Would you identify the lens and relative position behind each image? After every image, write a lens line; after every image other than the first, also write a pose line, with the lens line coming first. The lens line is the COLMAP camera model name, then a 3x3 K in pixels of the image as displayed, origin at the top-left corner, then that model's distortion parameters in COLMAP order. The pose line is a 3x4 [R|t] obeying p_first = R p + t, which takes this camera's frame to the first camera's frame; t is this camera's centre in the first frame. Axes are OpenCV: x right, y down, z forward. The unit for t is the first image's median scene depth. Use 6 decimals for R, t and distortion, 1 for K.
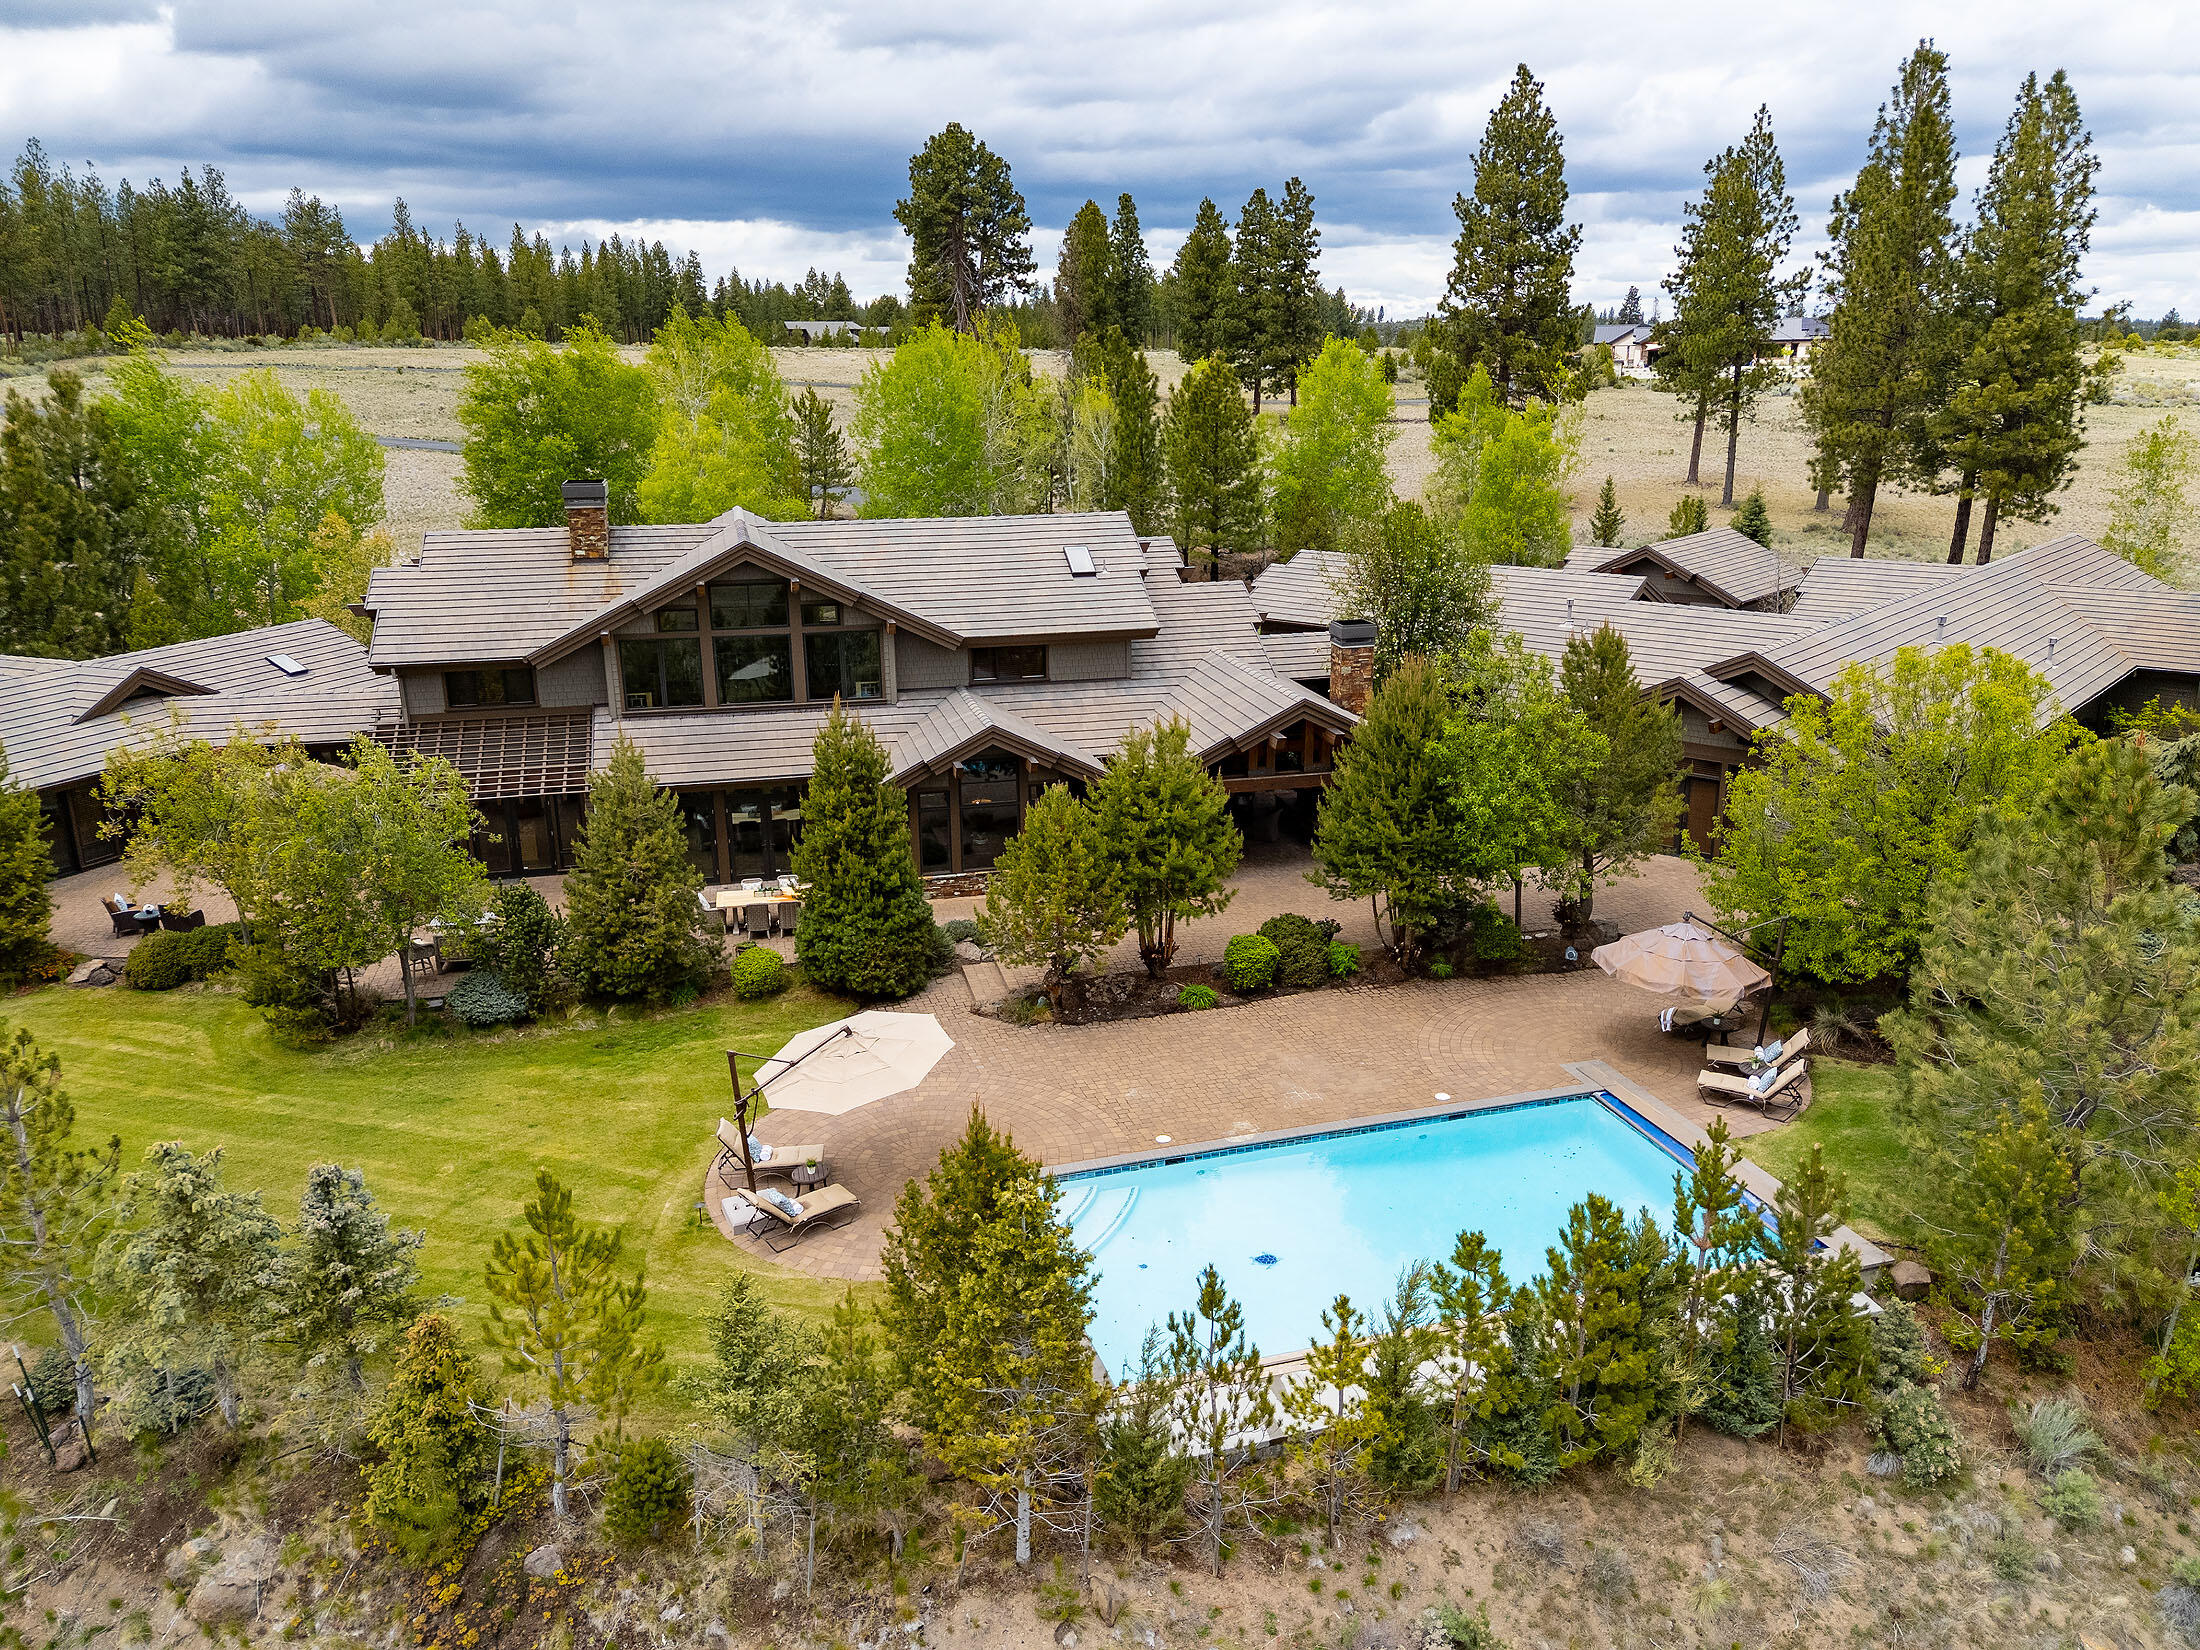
lens RADIAL K [[1582.1, 0, 1094.8], [0, 1582.1, 828.8], [0, 0, 1]] dist [0.084861, -0.082097]
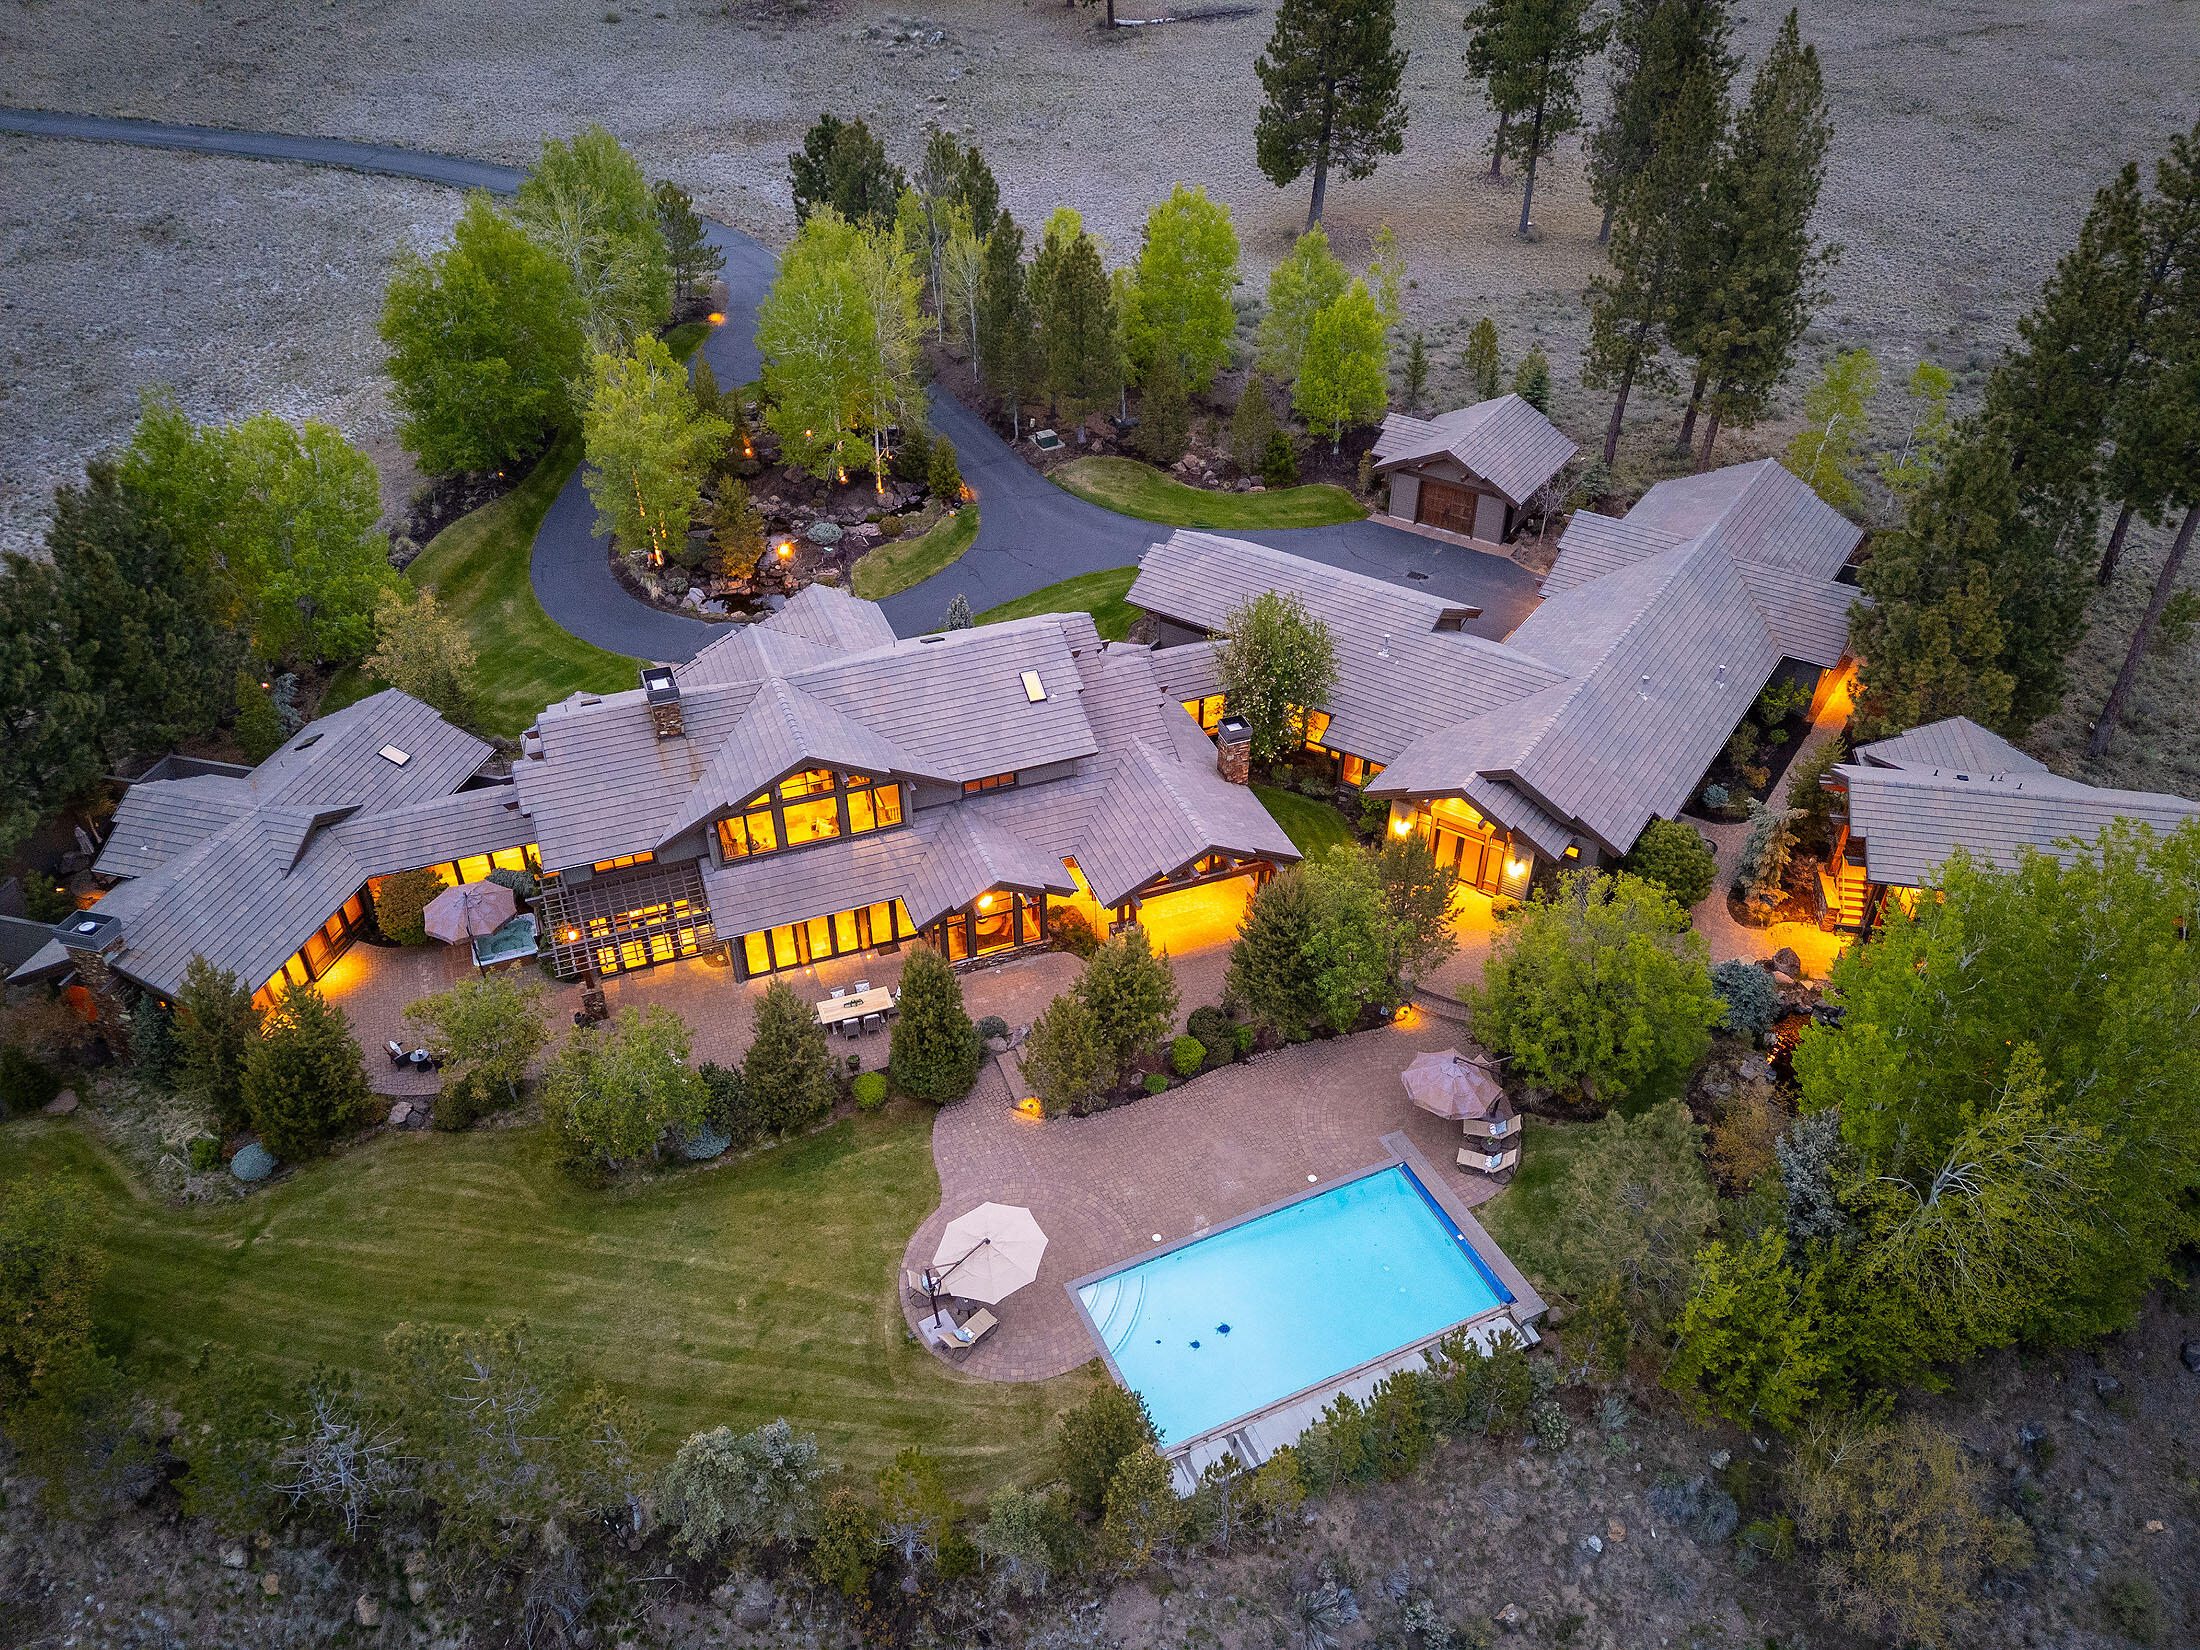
lens RADIAL K [[1600.0, 0, 1090.8], [0, 1600.0, 802.0], [0, 0, 1]] dist [0.089073, -0.098944]
pose [[0.991026, -0.072627, 0.112215, -0.130365], [0.030153, 0.939340, 0.341659, -0.583266], [-0.130222, -0.335210, 0.933101, -0.316421]]
